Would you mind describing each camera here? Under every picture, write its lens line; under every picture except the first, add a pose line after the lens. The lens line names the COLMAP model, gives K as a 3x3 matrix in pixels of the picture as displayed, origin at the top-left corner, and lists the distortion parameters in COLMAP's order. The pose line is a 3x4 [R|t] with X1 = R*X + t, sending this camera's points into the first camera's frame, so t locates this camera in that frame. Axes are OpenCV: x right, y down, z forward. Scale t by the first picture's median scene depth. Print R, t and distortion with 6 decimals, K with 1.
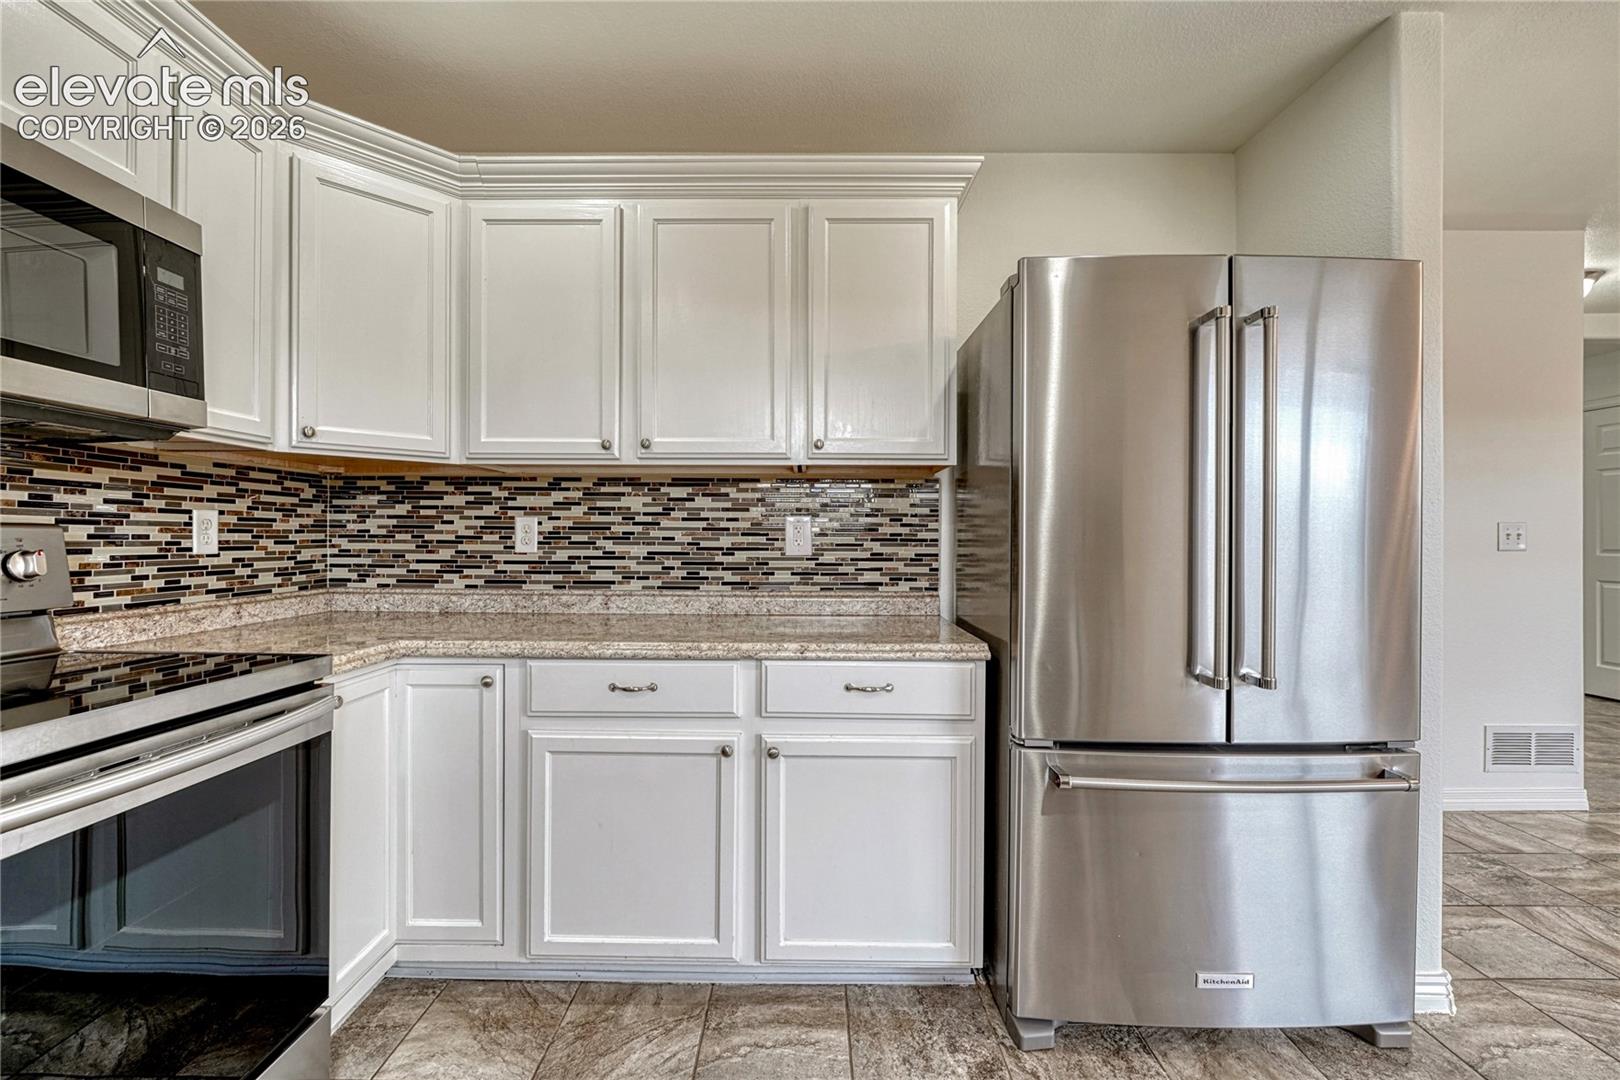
lens RADIAL K [[679.2, 0, 805.0], [0, 679.2, 534.2], [0, 0, 1]] dist [-0.004104, -0.000525]
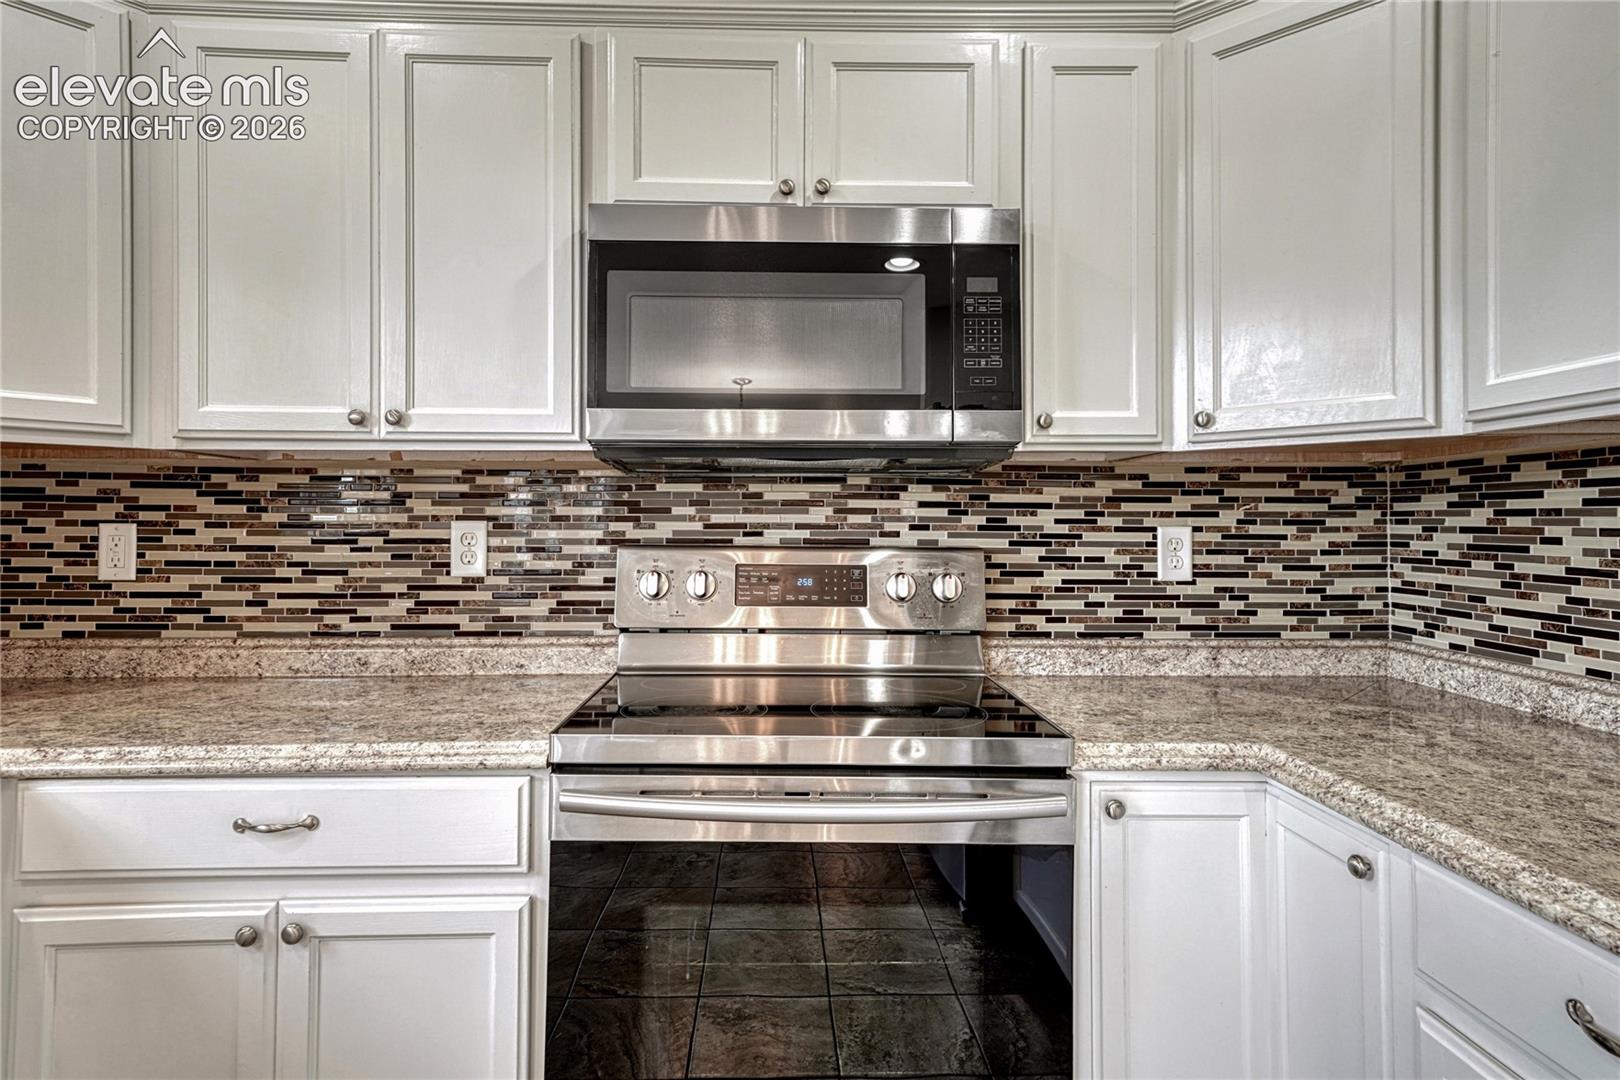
lens RADIAL K [[906.2, 0, 793.2], [0, 906.2, 512.2], [0, 0, 1]] dist [0.029820, 0.000240]
pose [[0.028200, -0.016829, -0.999461, 0.187638], [0.000275, 0.999858, -0.016828, -0.032757], [0.999602, 0.000200, 0.028201, 0.477210]]
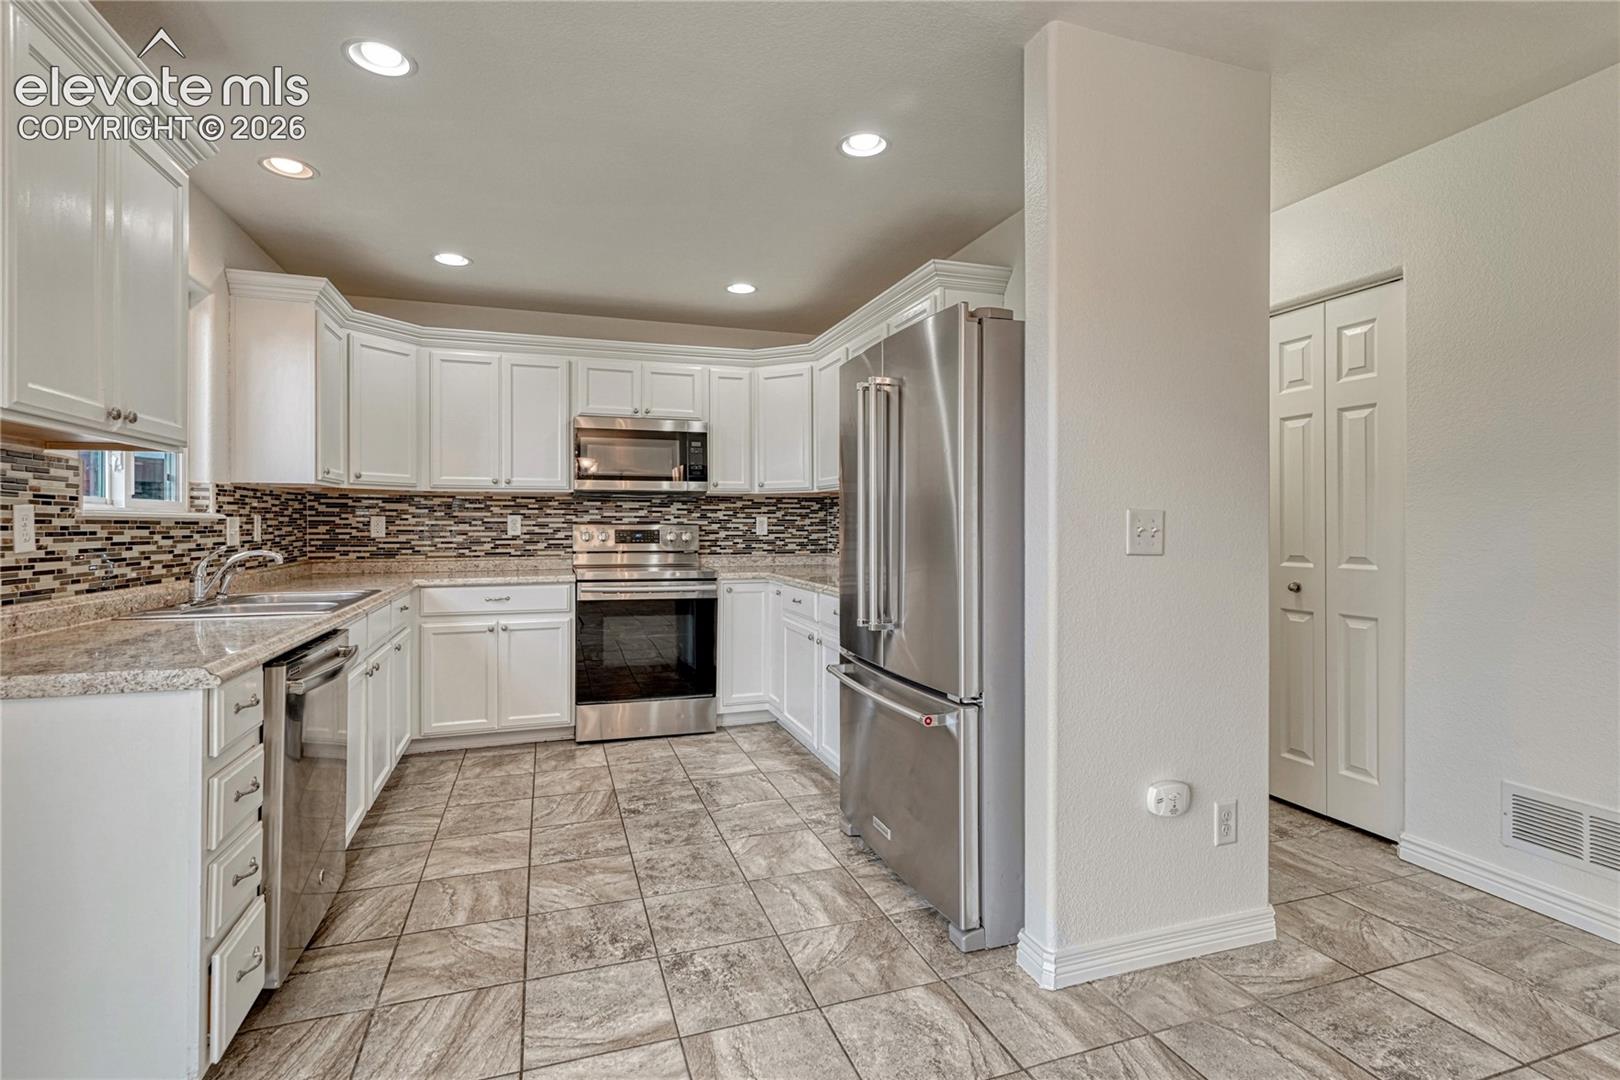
lens RADIAL K [[749.8, 0, 793.6], [0, 749.8, 524.5], [0, 0, 1]] dist [-0.000937, 0.000303]
pose [[0.319959, -0.002714, -0.947427, 1.622271], [0.005125, 0.999986, -0.001134, -0.004585], [0.947417, -0.004493, 0.319969, 0.222605]]
